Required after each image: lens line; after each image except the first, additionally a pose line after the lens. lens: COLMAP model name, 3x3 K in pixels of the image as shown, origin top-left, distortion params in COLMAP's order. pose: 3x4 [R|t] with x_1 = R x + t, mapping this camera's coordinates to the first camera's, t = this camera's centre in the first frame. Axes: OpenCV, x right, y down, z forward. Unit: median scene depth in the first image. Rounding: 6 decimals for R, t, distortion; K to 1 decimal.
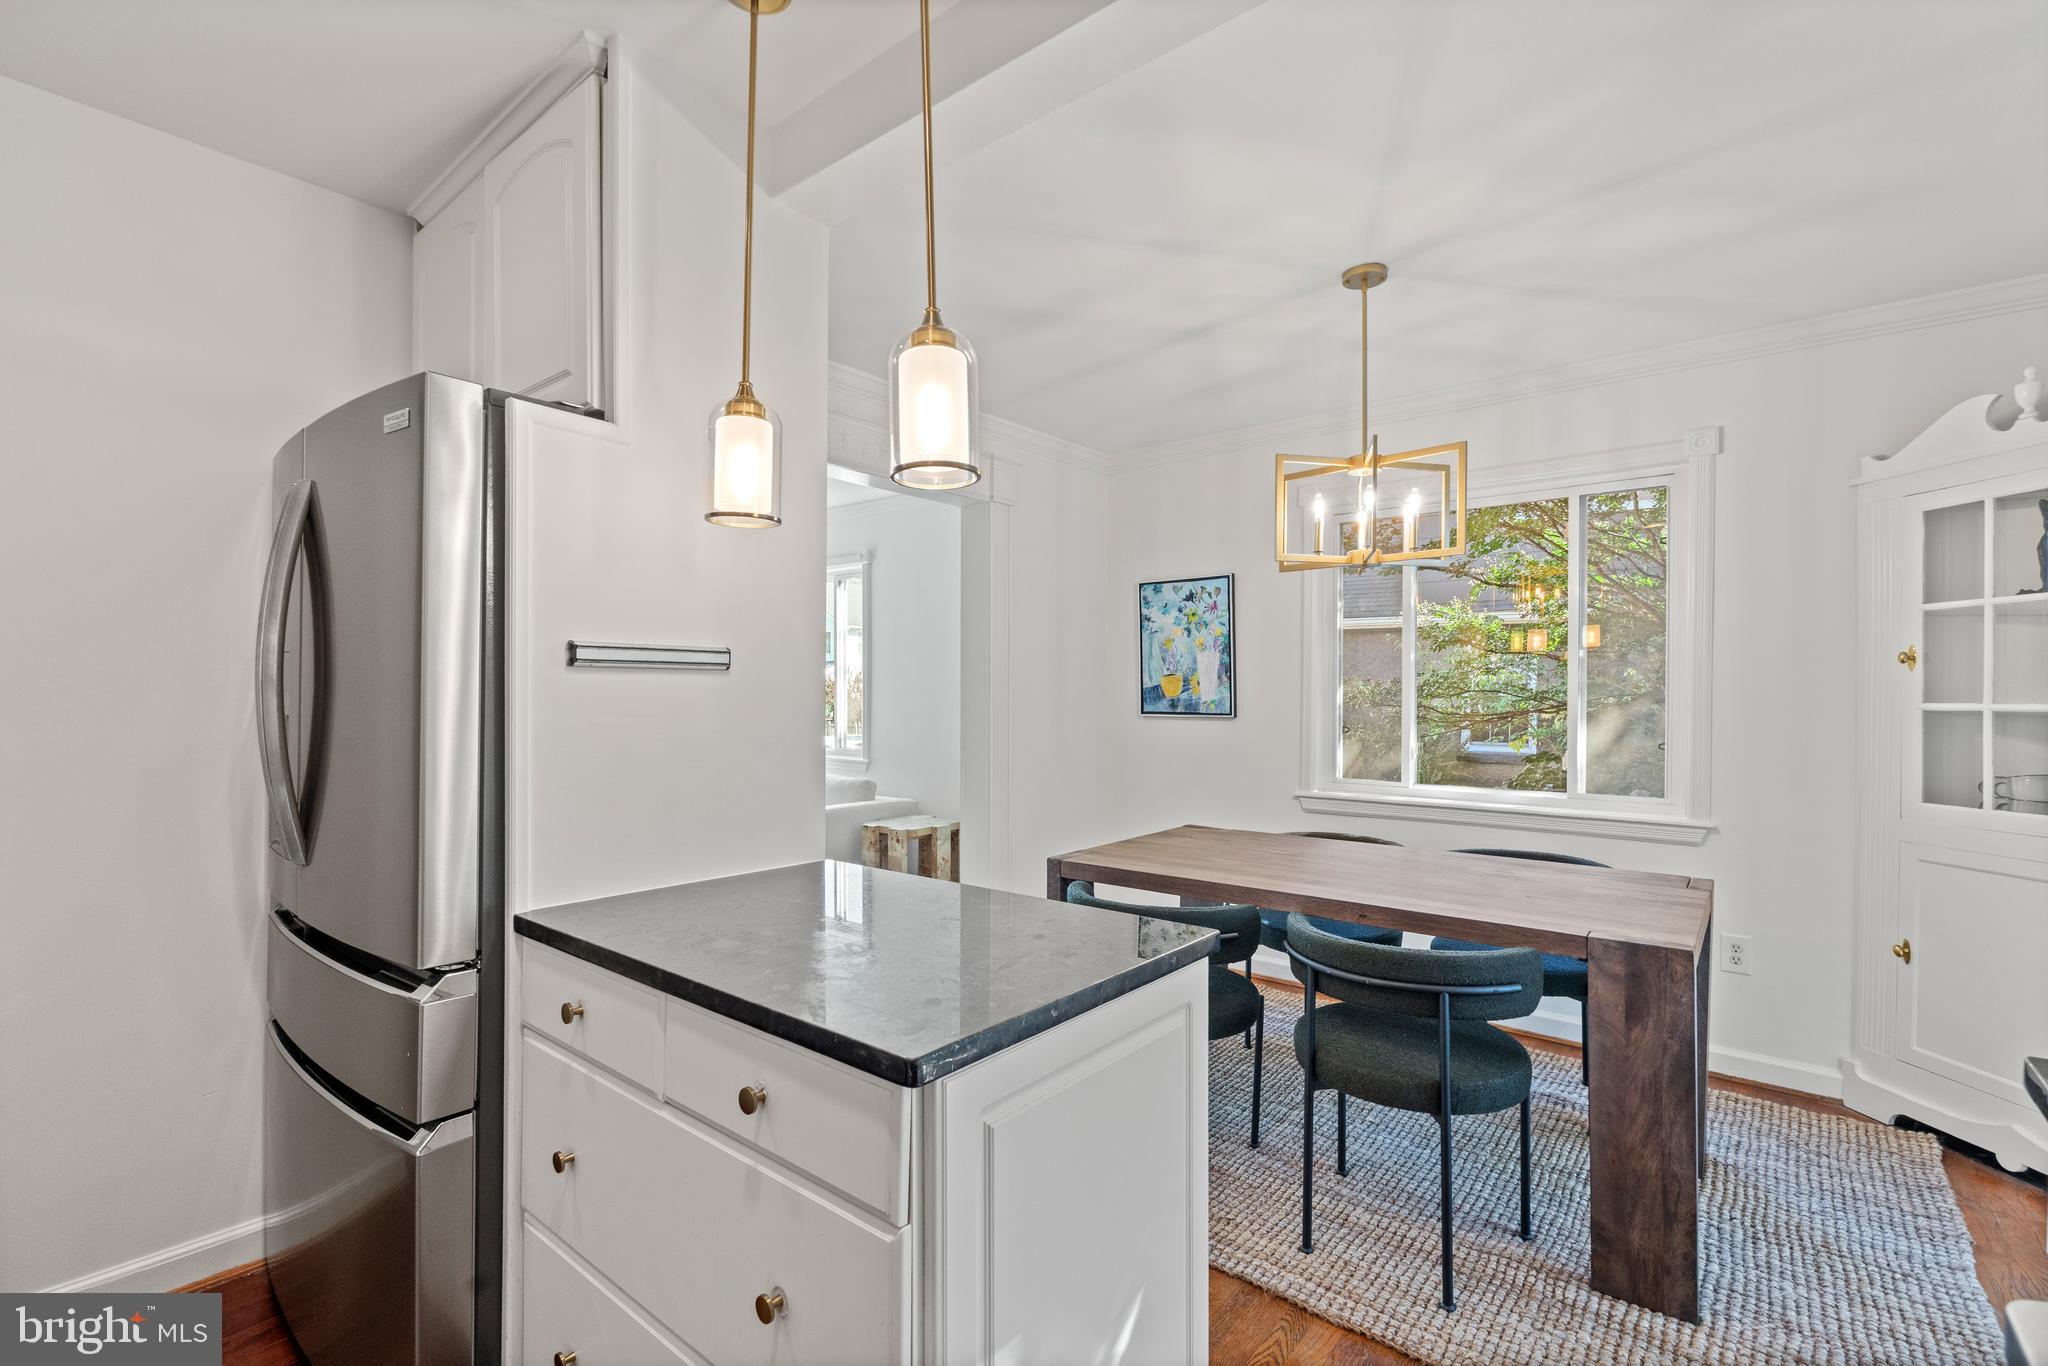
lens RADIAL K [[901.7, 0, 1022.3], [0, 901.7, 730.5], [0, 0, 1]] dist [0.000158, 0.000226]
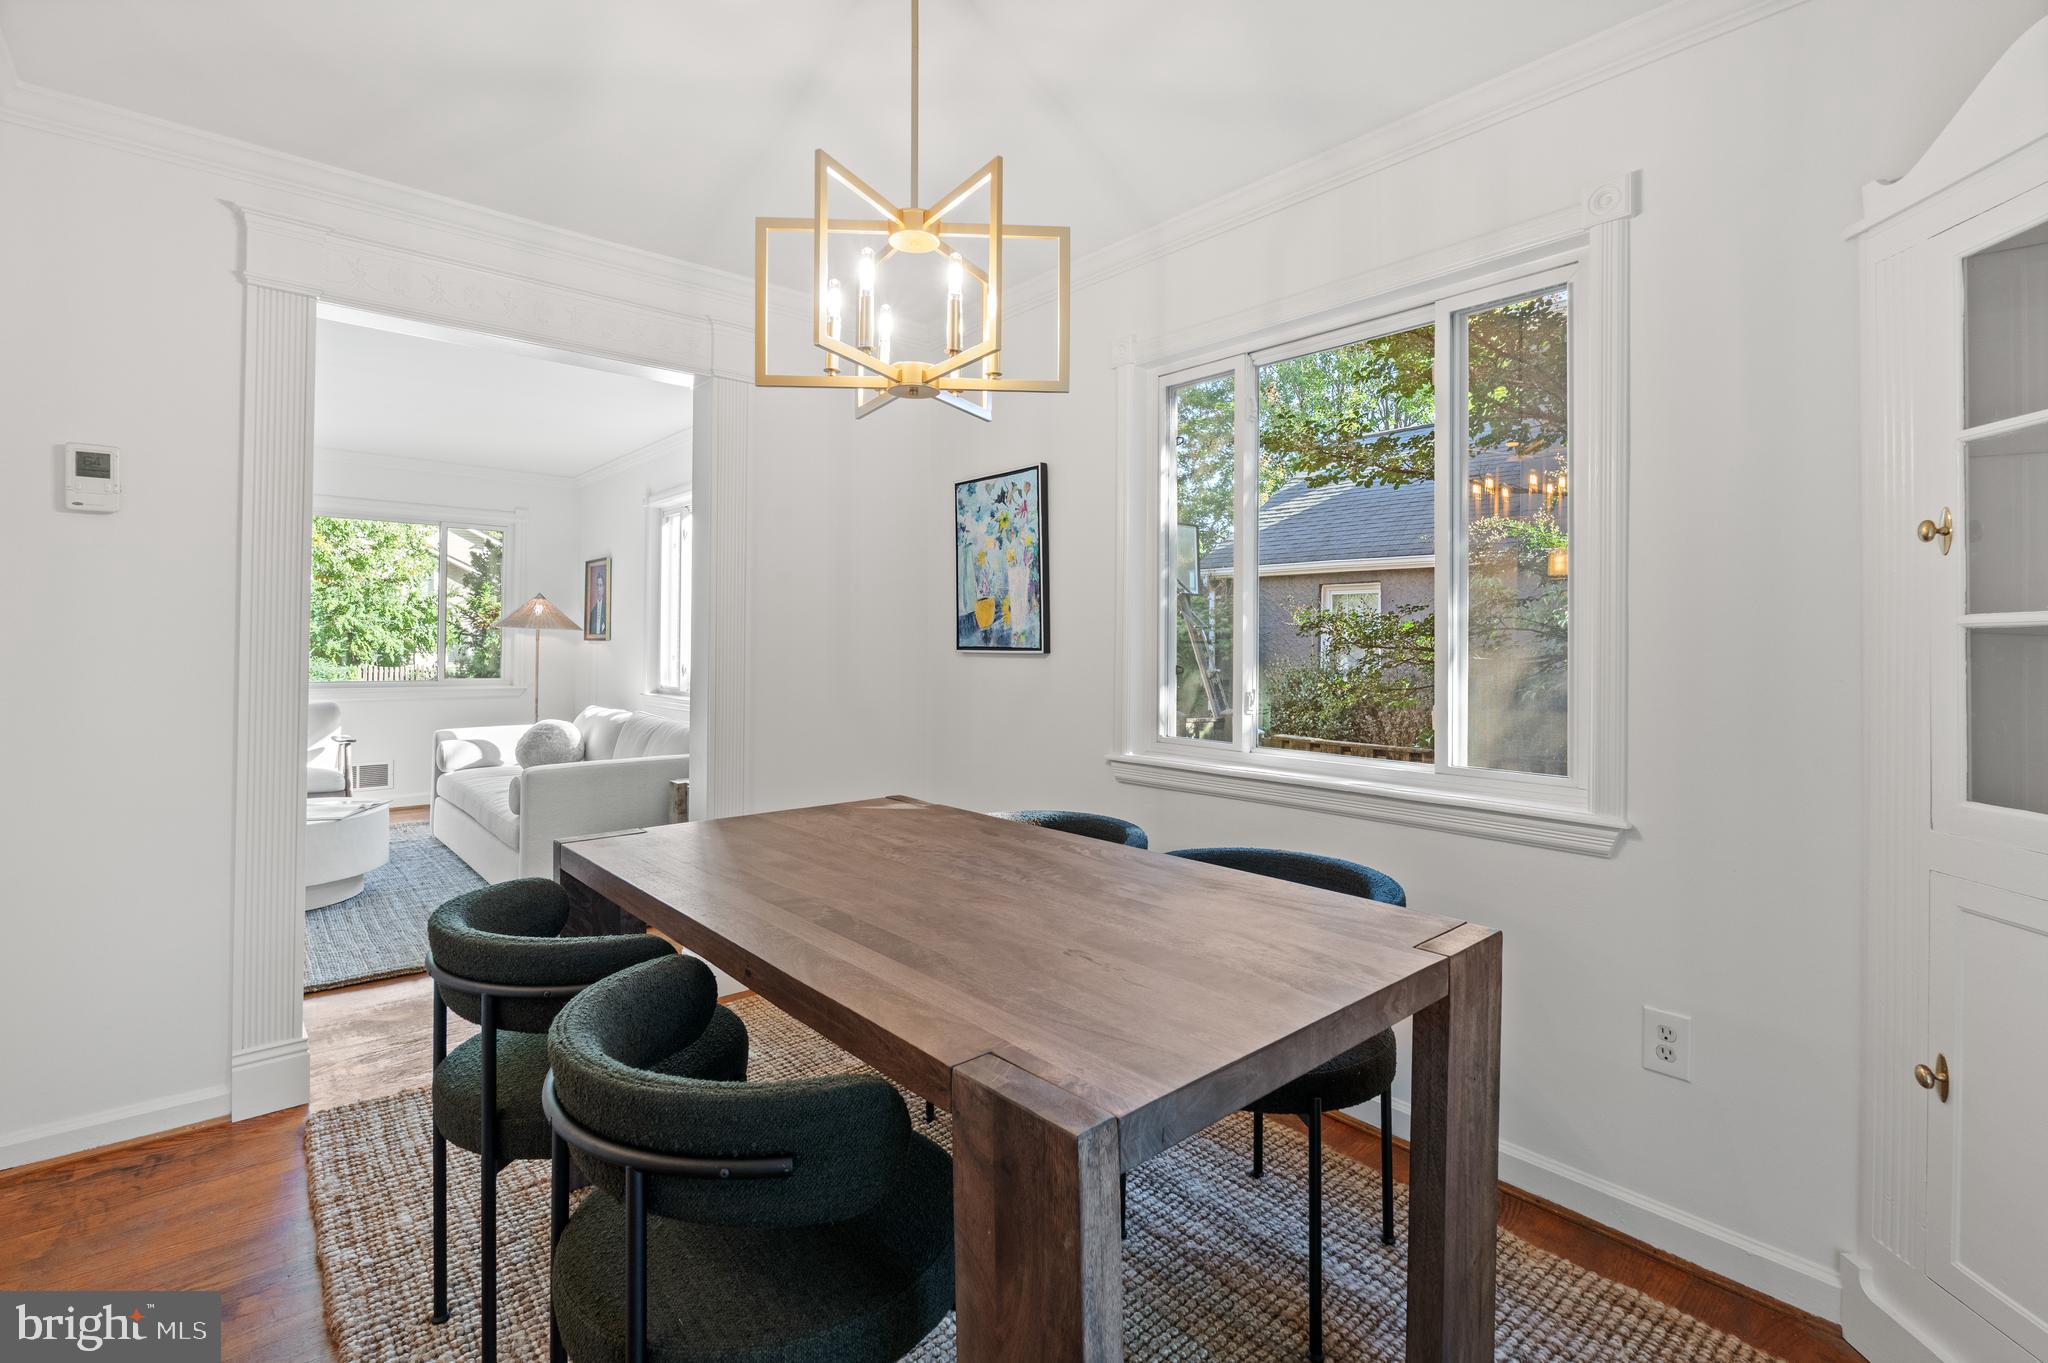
lens RADIAL K [[921.8, 0, 1021.5], [0, 921.8, 665.6], [0, 0, 1]] dist [0.000923, 0.000120]
pose [[0.987133, 0.007660, -0.159718, 0.336041], [-0.010719, 0.999775, -0.018300, 0.010046], [0.159542, 0.019776, 0.986993, 0.234024]]
